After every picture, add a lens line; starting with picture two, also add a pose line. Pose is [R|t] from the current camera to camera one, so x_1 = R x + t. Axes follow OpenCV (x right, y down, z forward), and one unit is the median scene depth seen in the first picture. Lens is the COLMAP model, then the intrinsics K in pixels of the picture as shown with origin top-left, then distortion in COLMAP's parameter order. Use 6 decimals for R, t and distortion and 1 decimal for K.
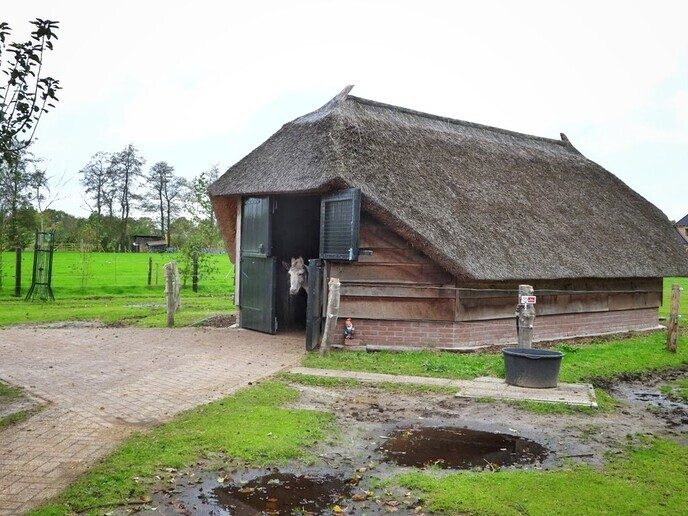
lens RADIAL K [[700.2, 0, 343.6], [0, 700.2, 256.8], [0, 0, 1]] dist [-0.021238, 0.000000]
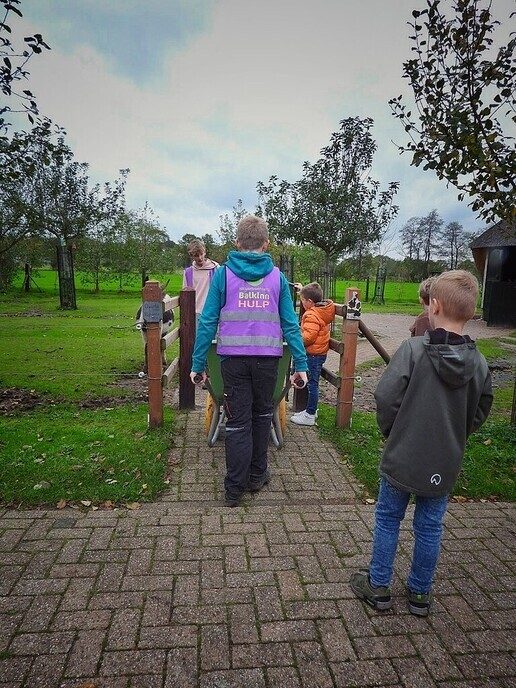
lens RADIAL K [[508.6, 0, 258.1], [0, 508.6, 343.5], [0, 0, 1]] dist [-0.005286, -0.000243]
pose [[0.812012, 0.085959, -0.577276, 0.047520], [-0.024277, 0.993213, 0.113746, 0.007675], [0.583135, -0.078349, 0.808588, -0.137923]]
